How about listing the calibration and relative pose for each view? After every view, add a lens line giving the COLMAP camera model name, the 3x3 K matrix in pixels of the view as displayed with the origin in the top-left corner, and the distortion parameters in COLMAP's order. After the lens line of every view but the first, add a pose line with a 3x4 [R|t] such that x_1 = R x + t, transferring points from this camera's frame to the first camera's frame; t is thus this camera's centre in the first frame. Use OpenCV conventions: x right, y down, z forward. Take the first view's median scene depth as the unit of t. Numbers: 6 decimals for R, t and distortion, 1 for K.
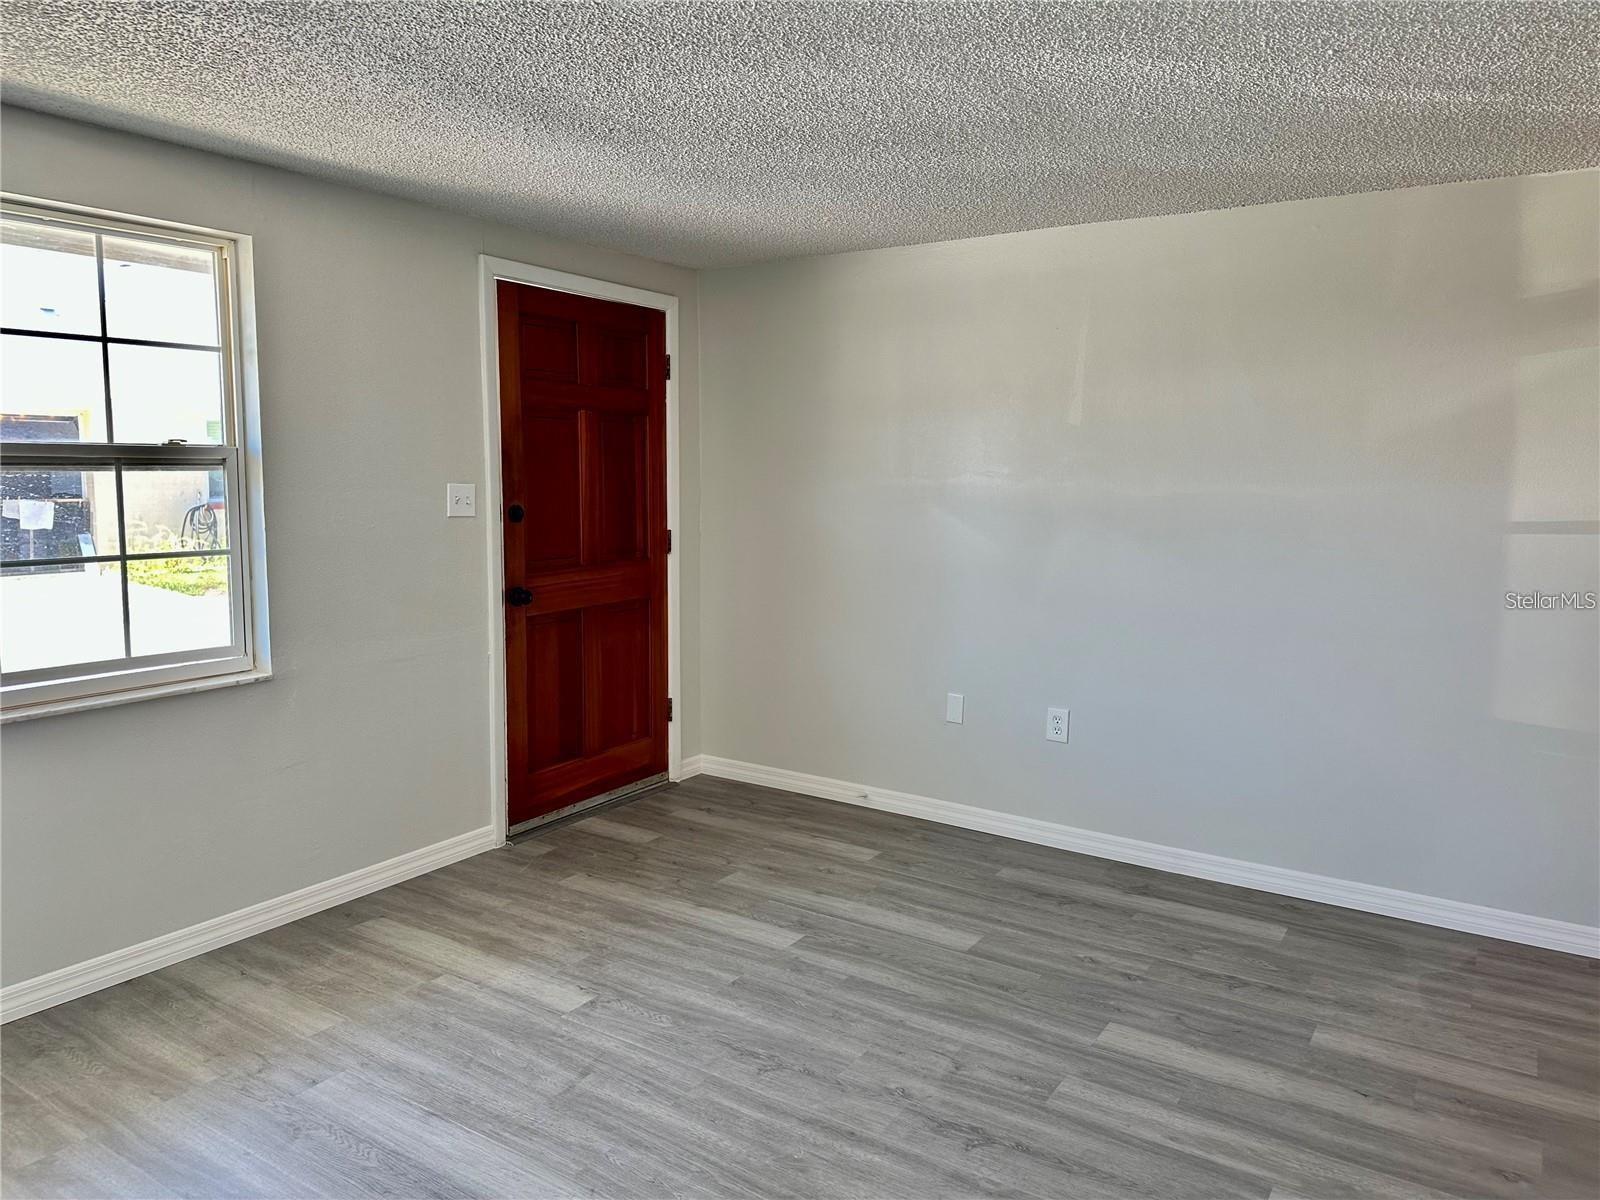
lens RADIAL K [[1110.2, 0, 800.0], [0, 1110.2, 600.0], [0, 0, 1]] dist [0.104574, -0.131730]
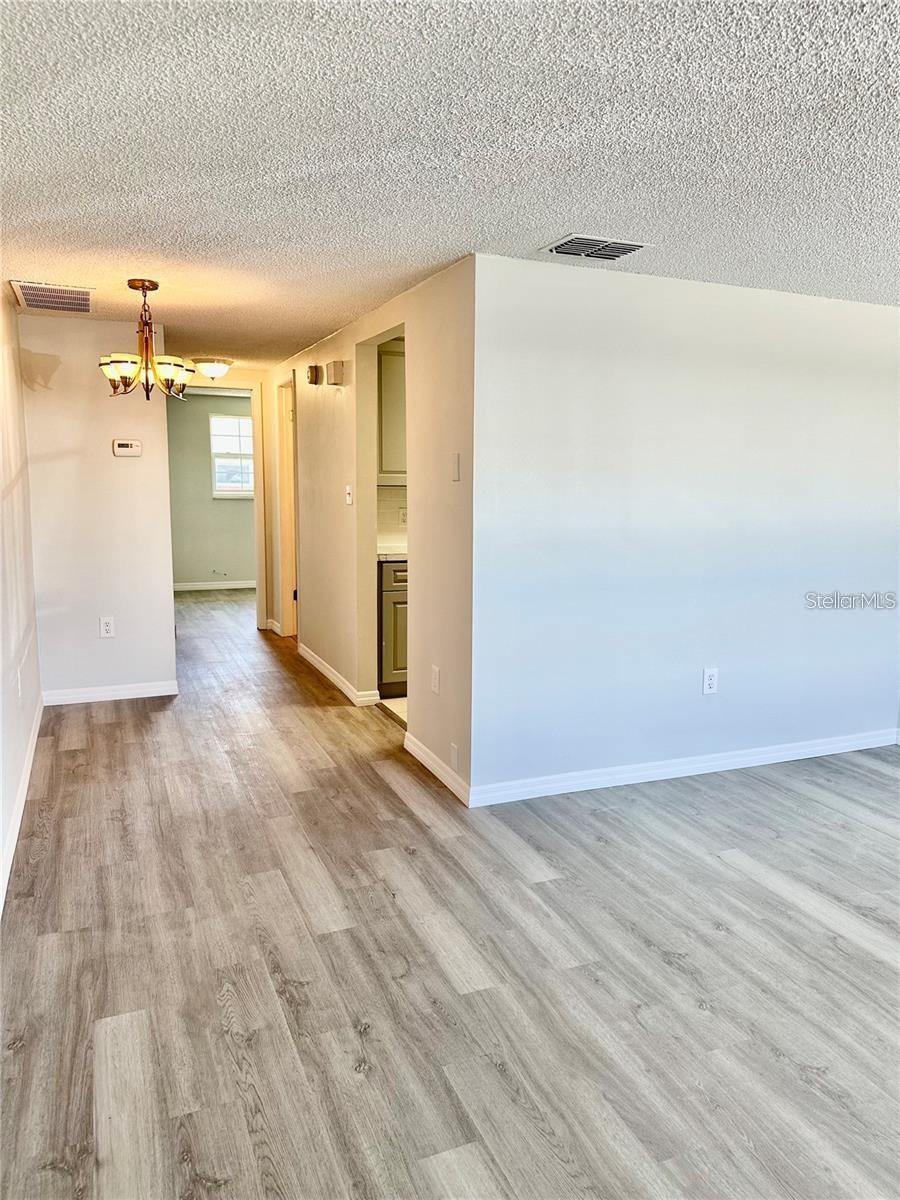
lens RADIAL K [[838.5, 0, 463.9], [0, 838.5, 591.5], [0, 0, 1]] dist [0.056812, -0.069941]
pose [[-0.833375, -0.100737, 0.543450, -0.107721], [0.043090, 0.968416, 0.245588, -0.165641], [-0.551025, 0.228084, -0.802713, 1.330067]]
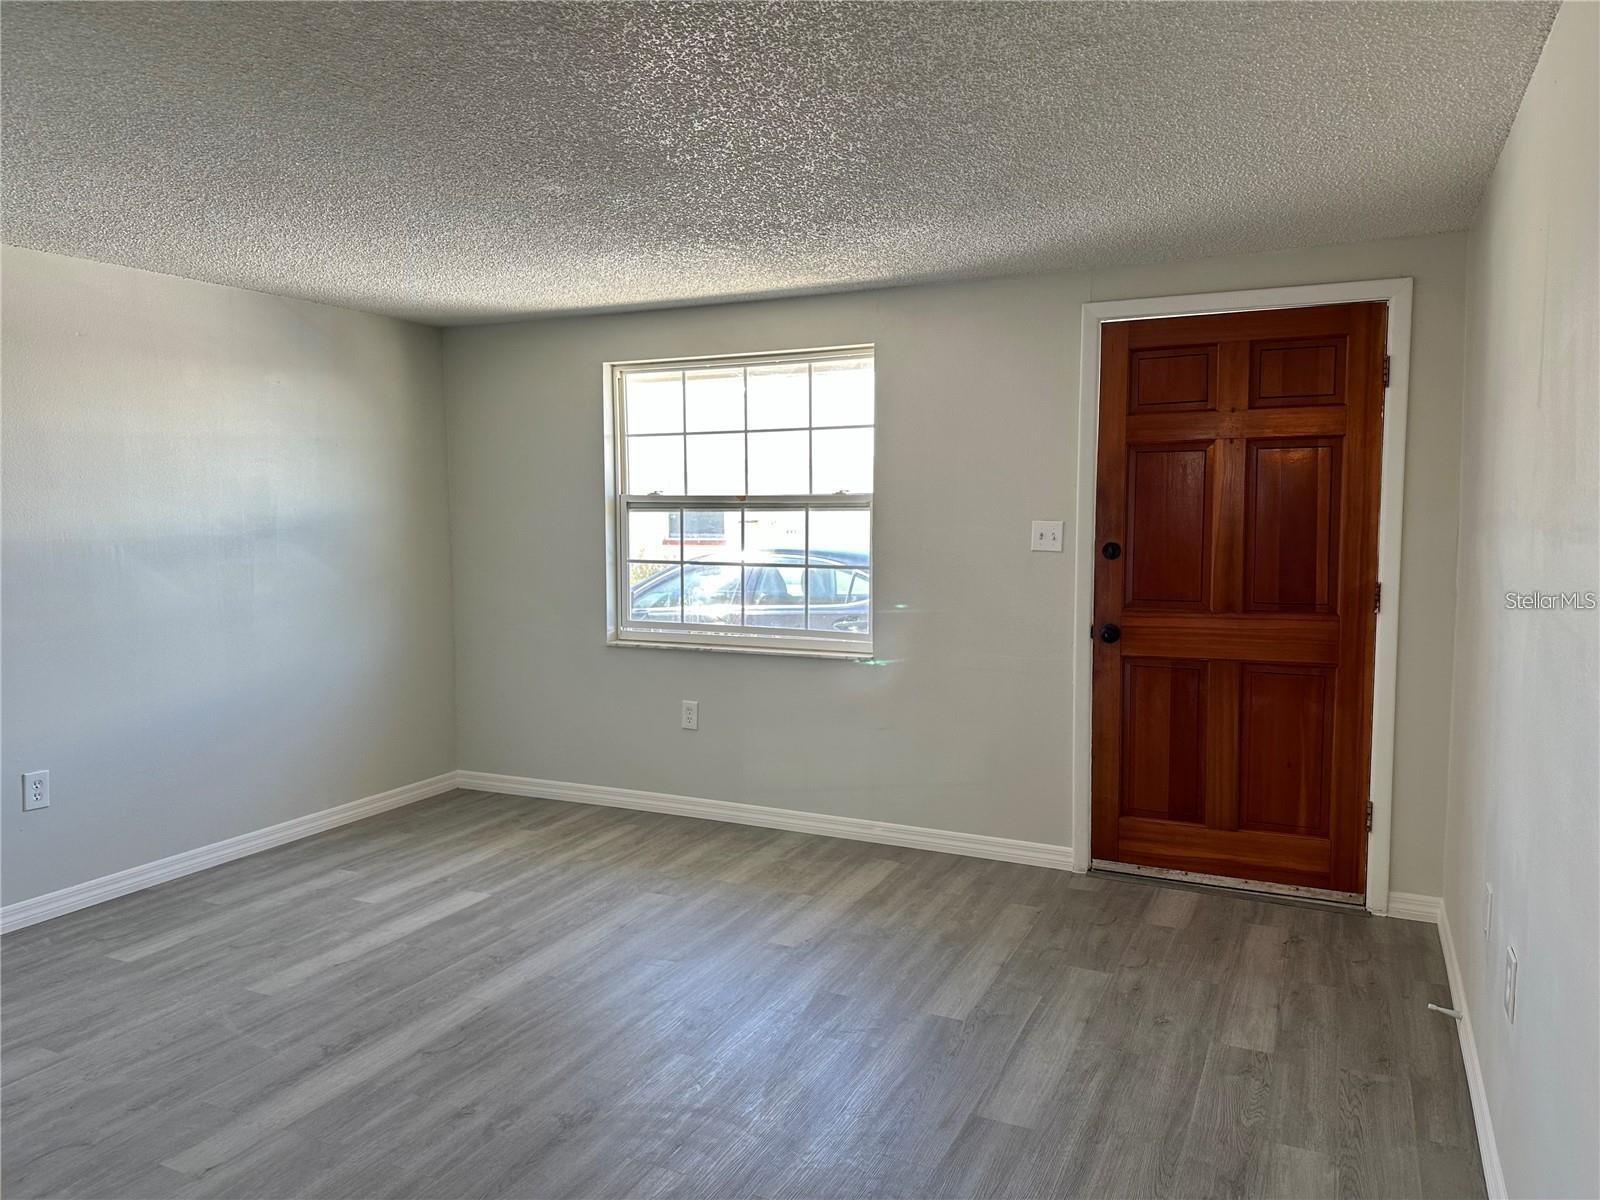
lens RADIAL K [[1118.0, 0, 816.8], [0, 1118.0, 601.8], [0, 0, 1]] dist [0.056812, -0.069941]
pose [[0.133914, 0.072696, -0.988323, 0.857757], [-0.113385, 0.991880, 0.057594, -0.071657], [0.984485, 0.104348, 0.141069, 0.723421]]
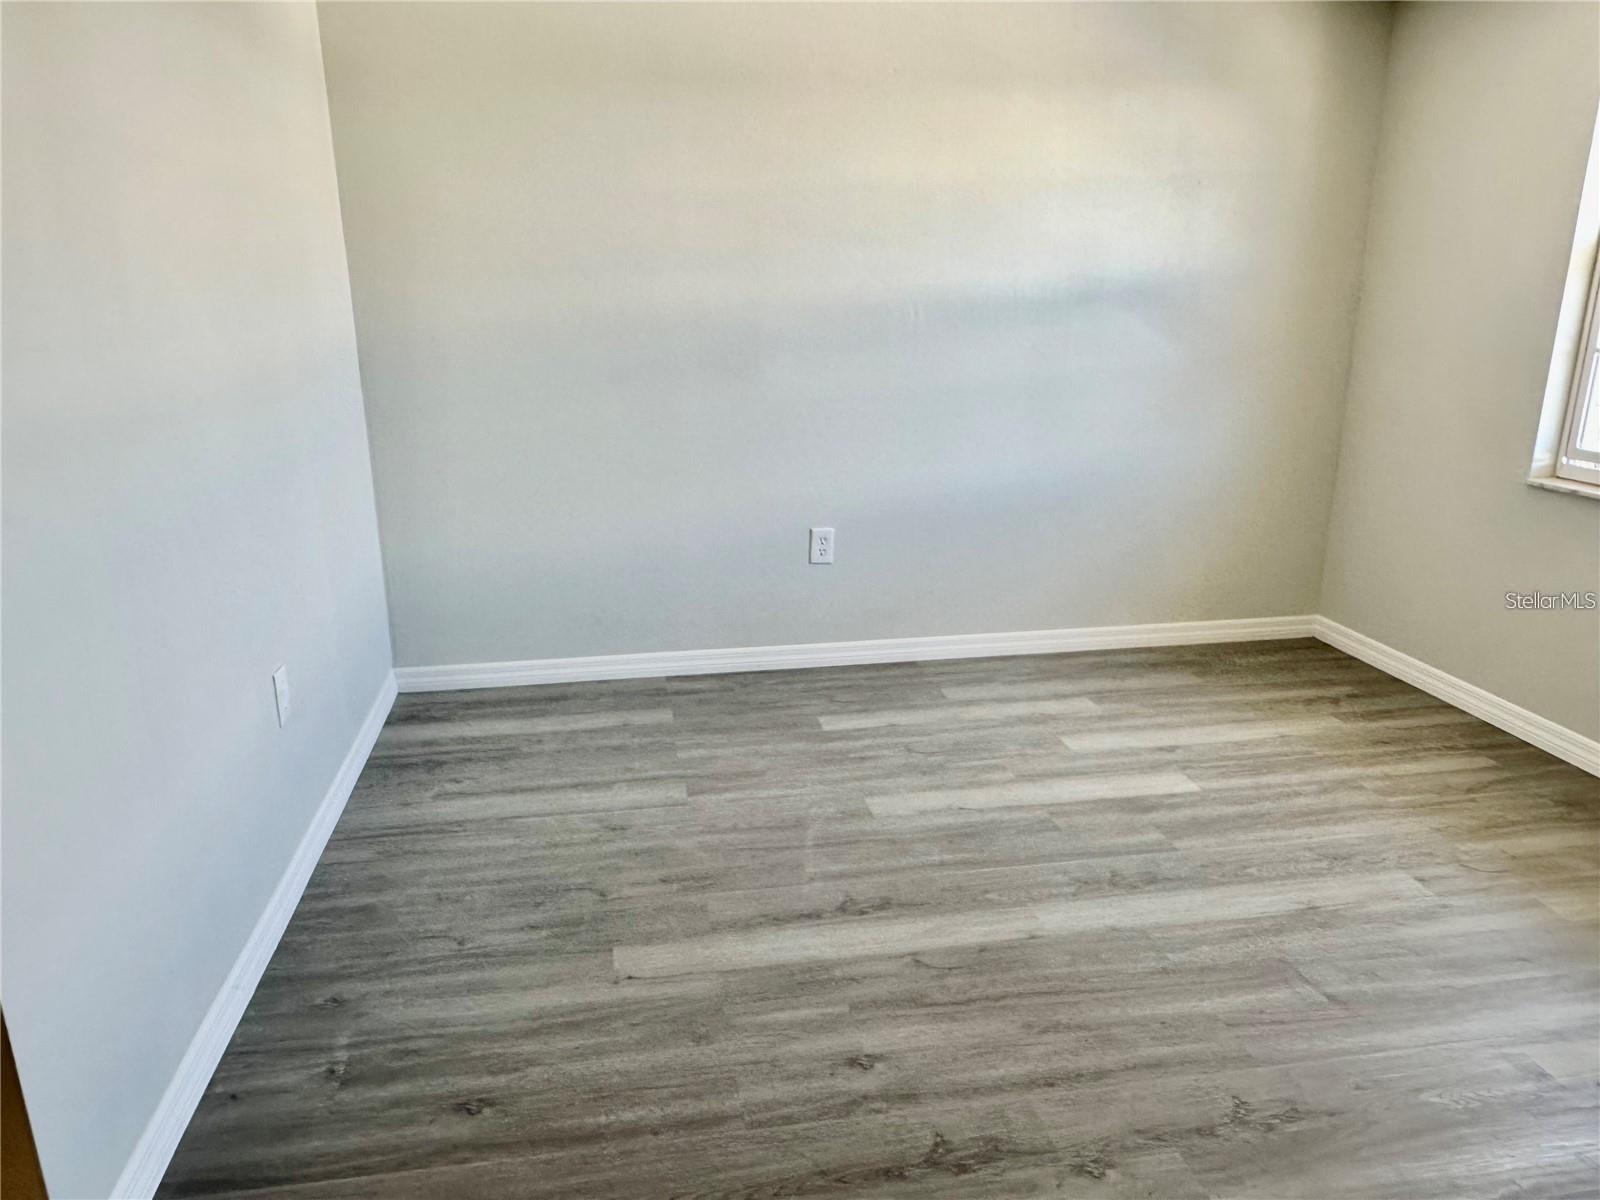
lens RADIAL K [[1130.9, 0, 781.0], [0, 1130.9, 606.4], [0, 0, 1]] dist [-0.007197, -0.003255]
pose [[-0.743300, 0.177327, -0.645027, 0.464376], [-0.081079, 0.933237, 0.349992, -0.085002], [0.664026, 0.312447, -0.679298, 0.933217]]
